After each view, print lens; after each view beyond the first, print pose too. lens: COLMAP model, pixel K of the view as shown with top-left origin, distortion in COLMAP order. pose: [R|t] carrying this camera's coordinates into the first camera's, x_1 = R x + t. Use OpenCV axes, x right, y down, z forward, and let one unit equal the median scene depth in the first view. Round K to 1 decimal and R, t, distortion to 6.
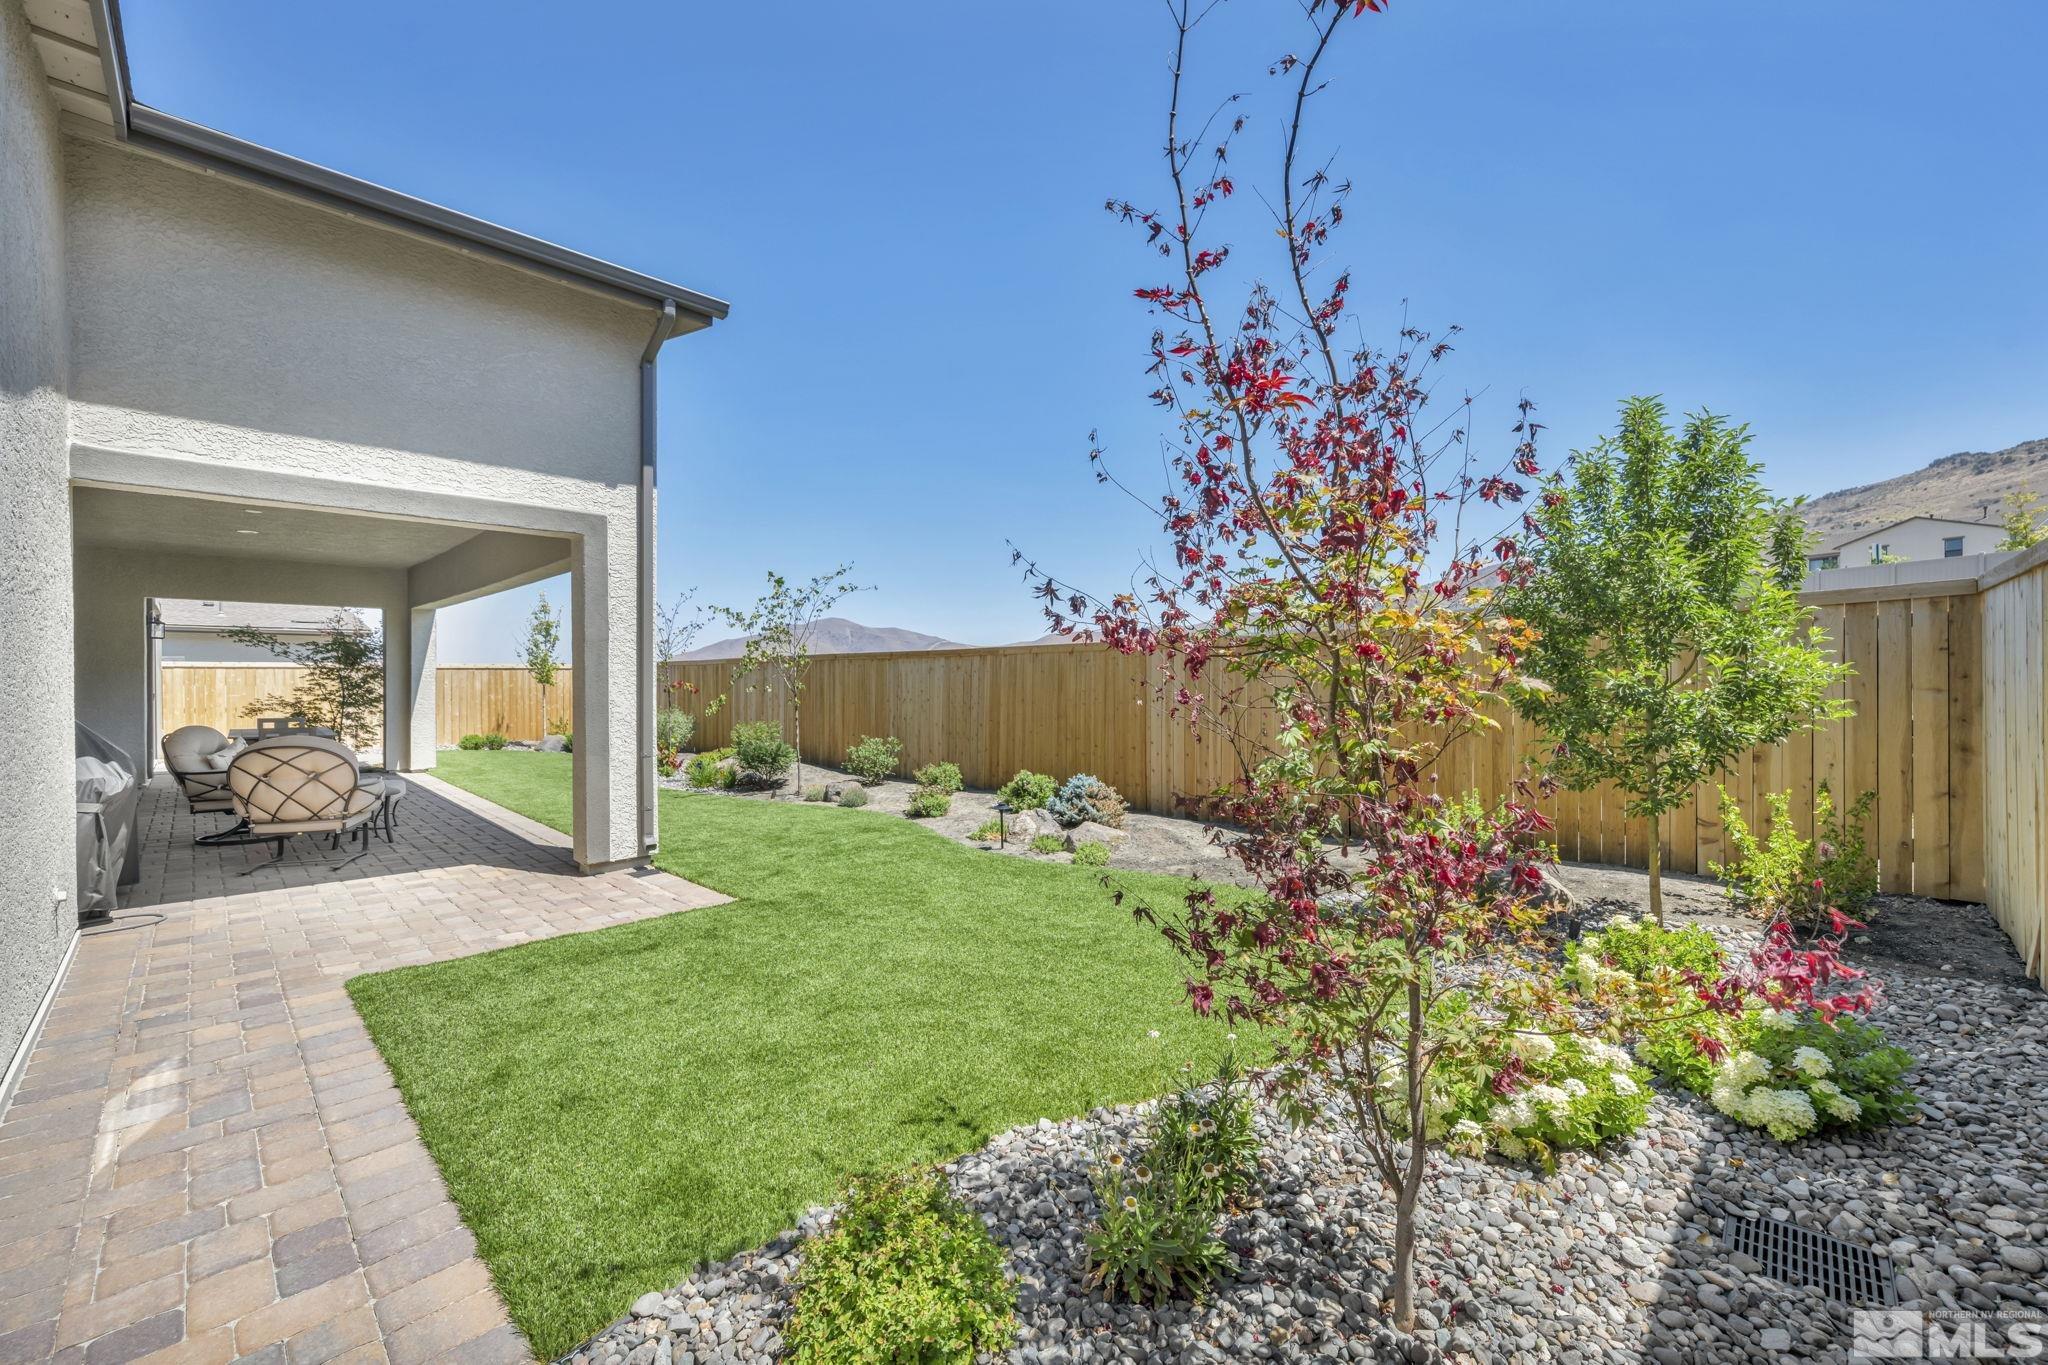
lens RADIAL K [[828.9, 0, 1024.0], [0, 828.9, 682.5], [0, 0, 1]] dist [-0.005592, -0.000089]
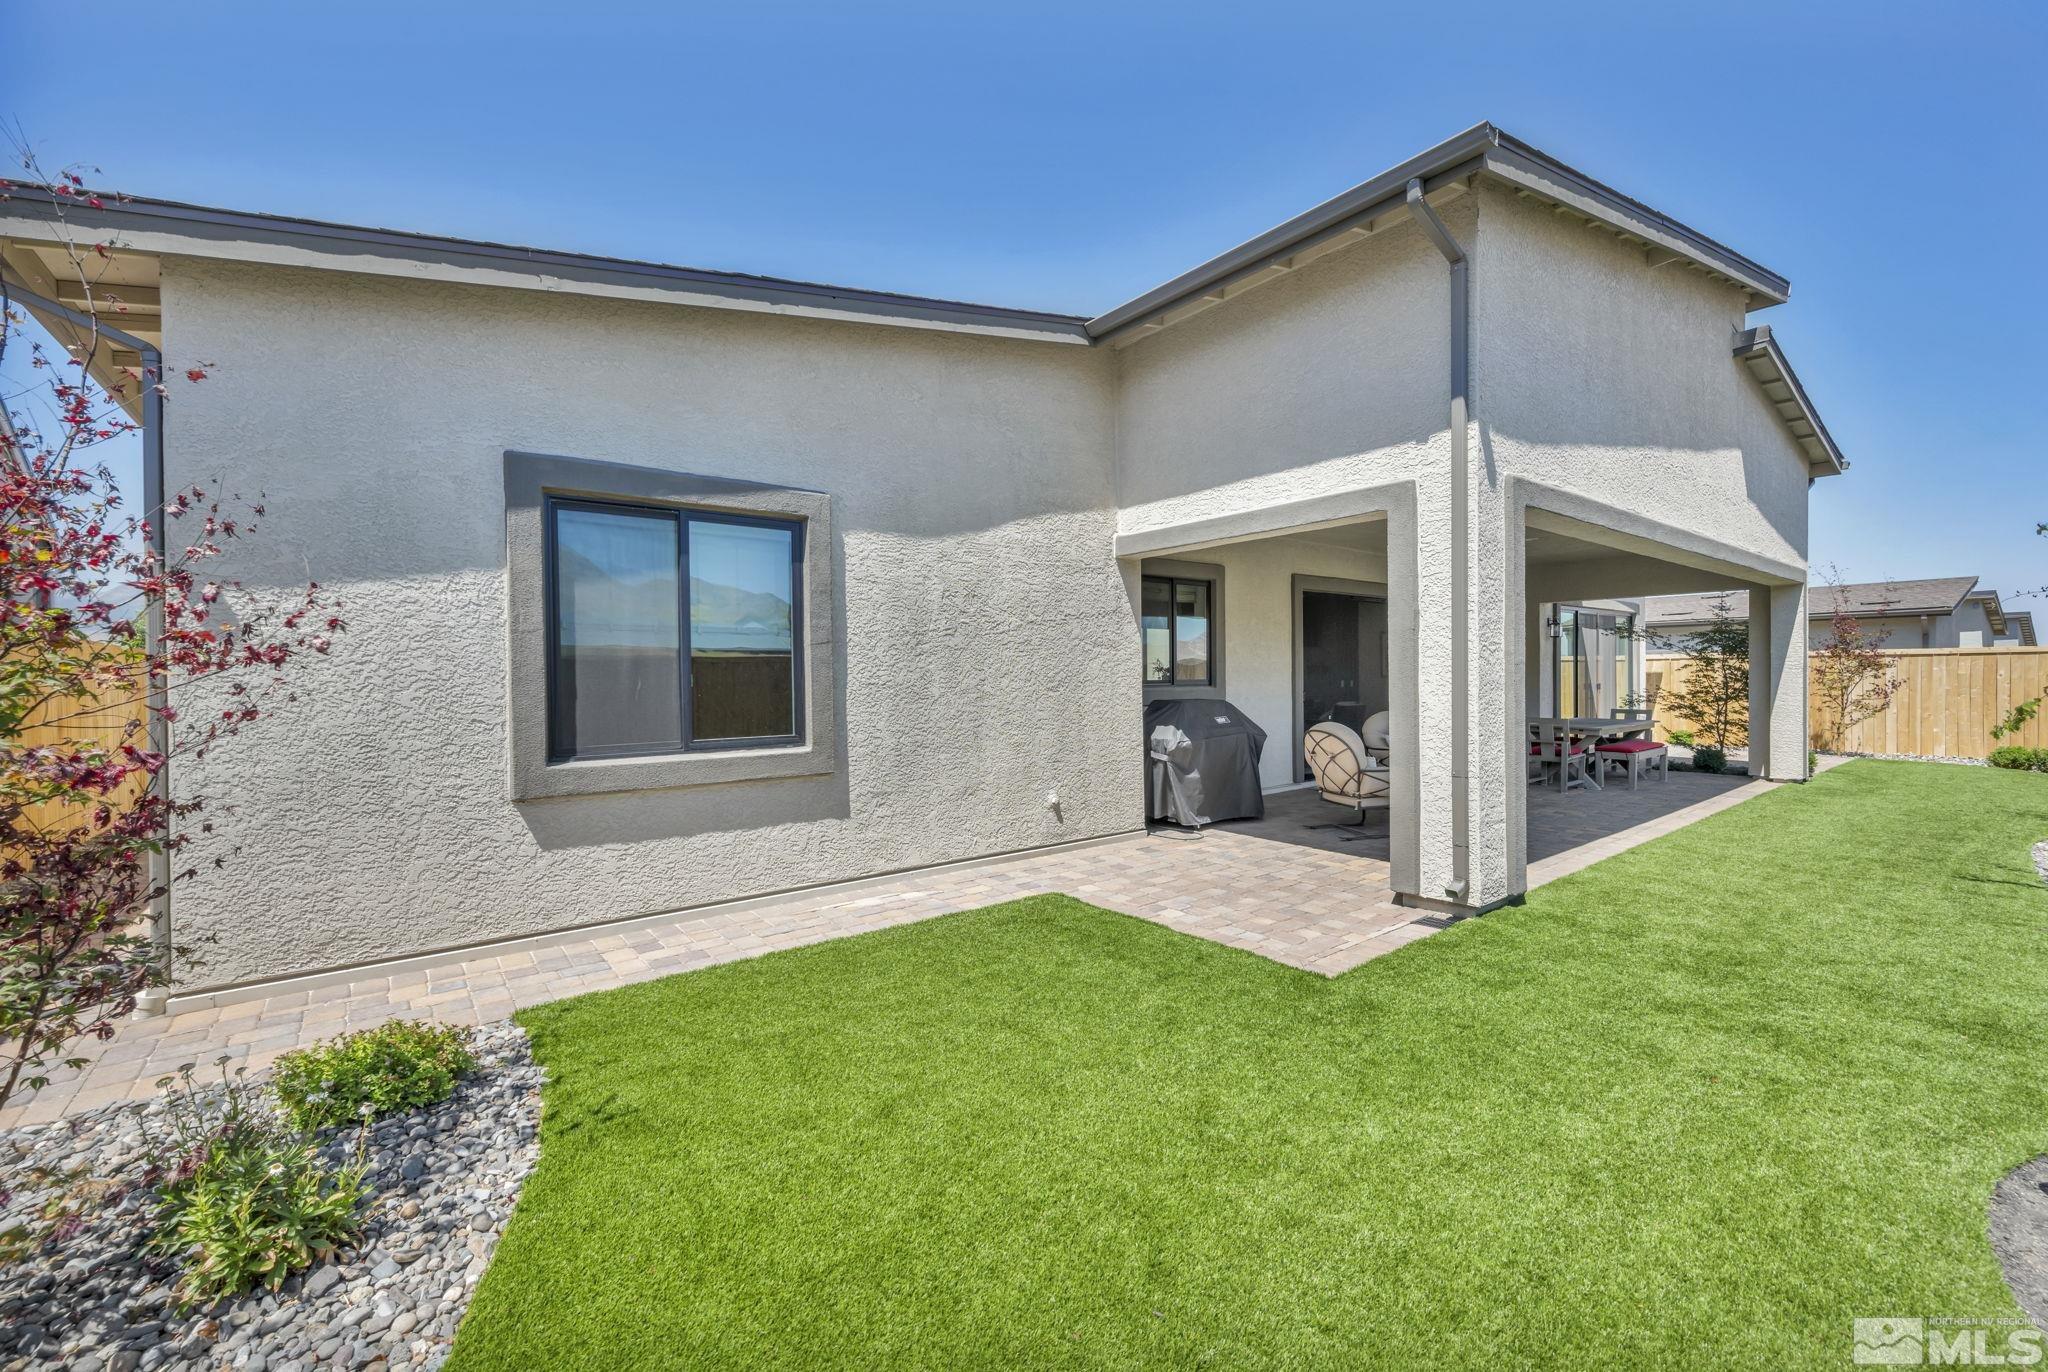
lens RADIAL K [[826.9, 0, 1024.0], [0, 826.9, 686.0], [0, 0, 1]] dist [-0.000350, 0.000028]
pose [[-0.128500, 0.015541, -0.991588, 0.320017], [0.005235, 0.999874, 0.014993, -0.007797], [0.991696, -0.003264, -0.128565, 0.619975]]
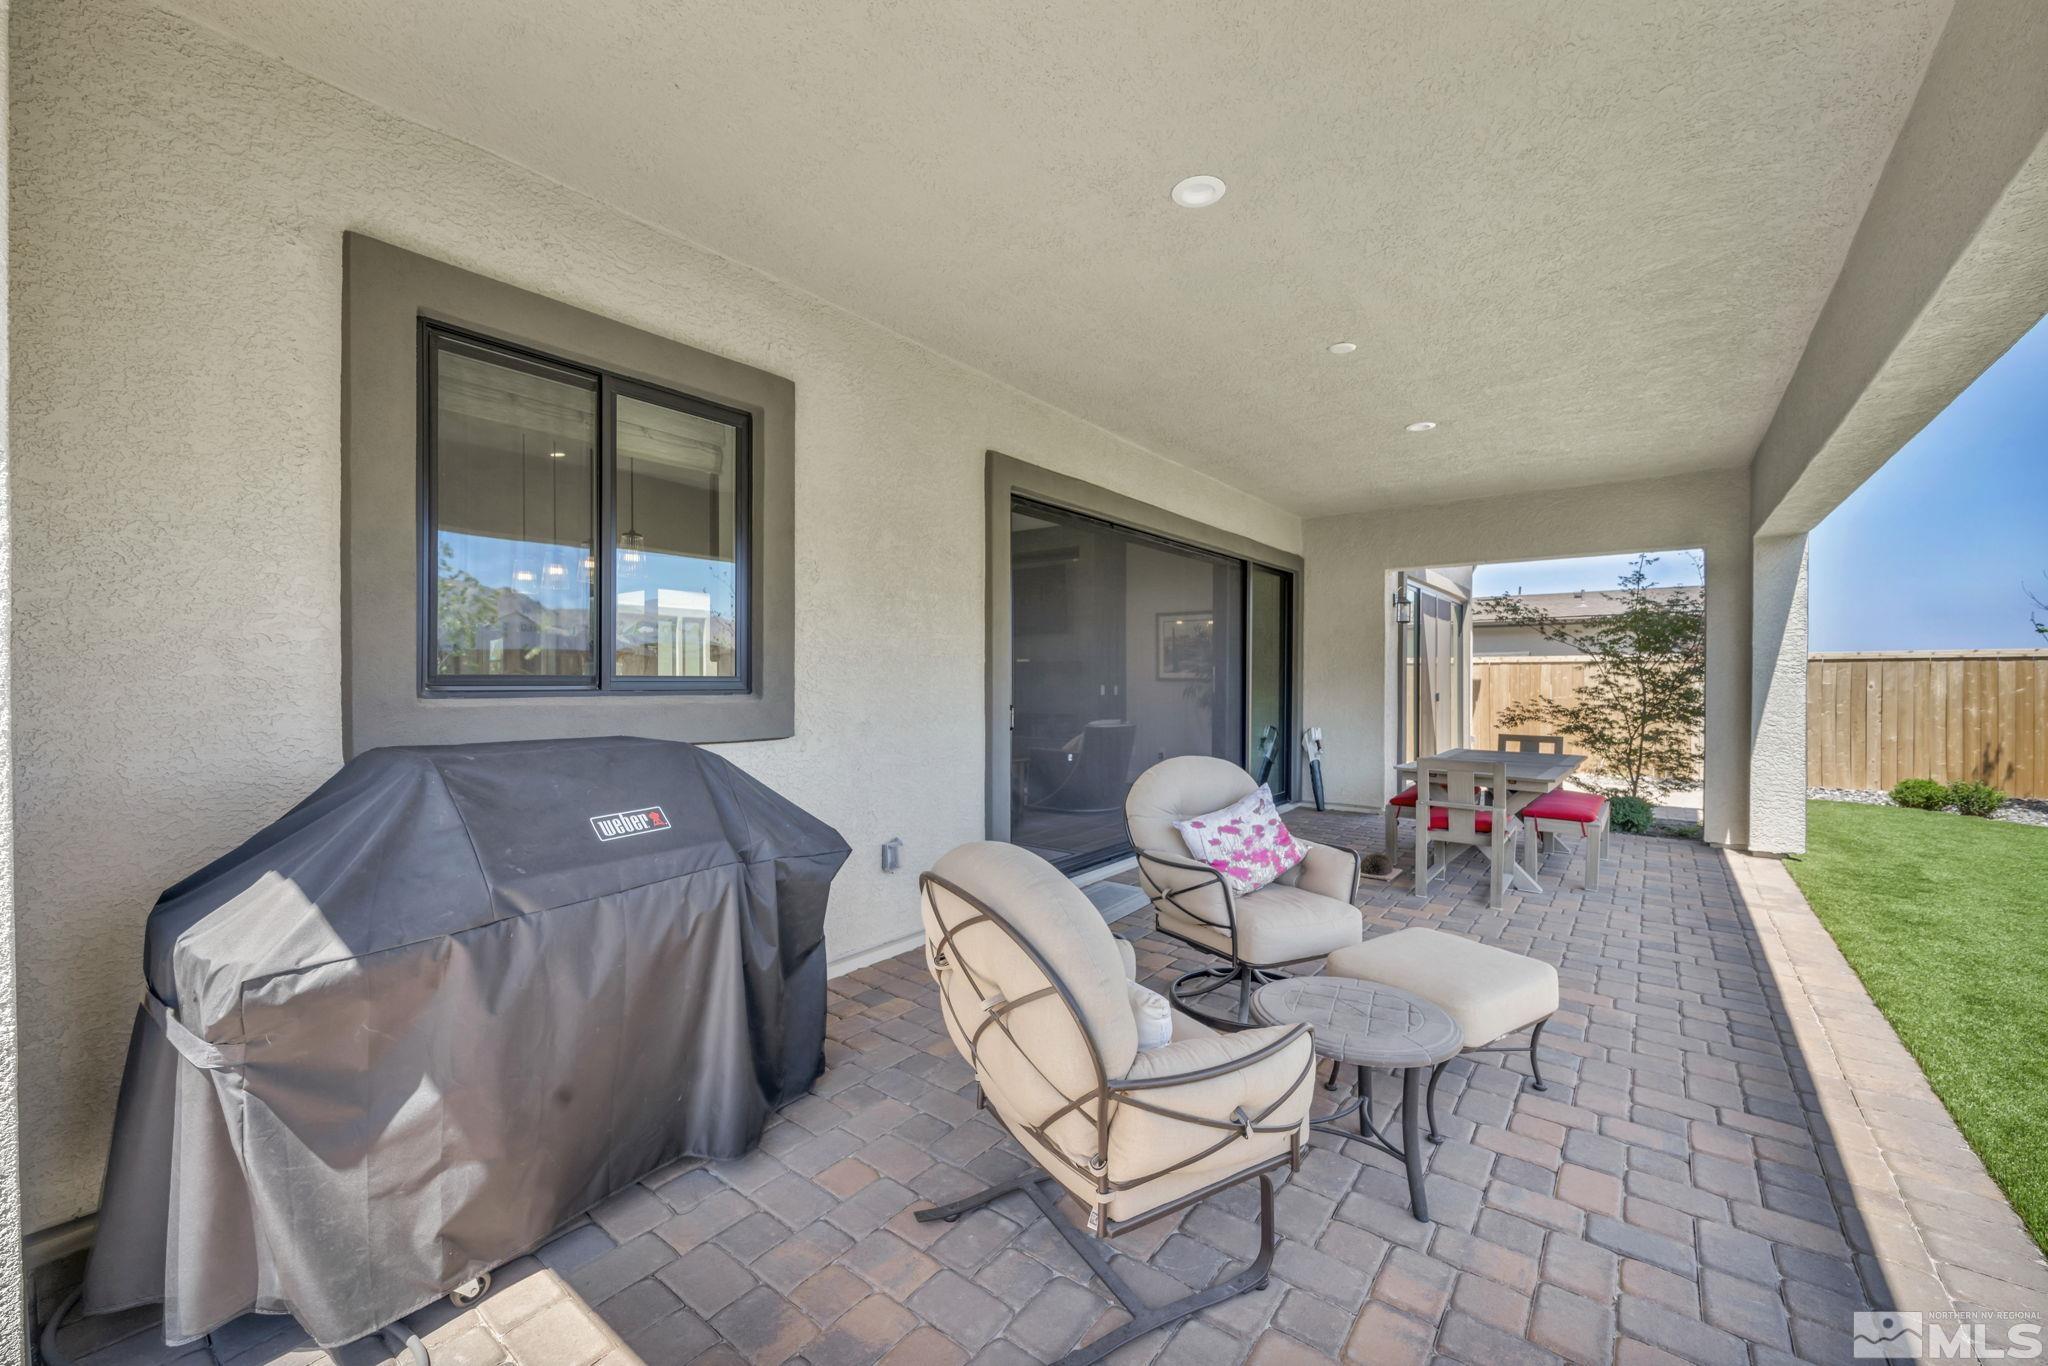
lens RADIAL K [[814.0, 0, 1024.0], [0, 814.0, 683.0], [0, 0, 1]] dist [-0.000141, 0.000381]
pose [[0.125371, 0.006413, -0.992089, -0.512407], [-0.006960, 0.999960, 0.005584, 0.002839], [0.992086, 0.006205, 0.125411, 0.845008]]
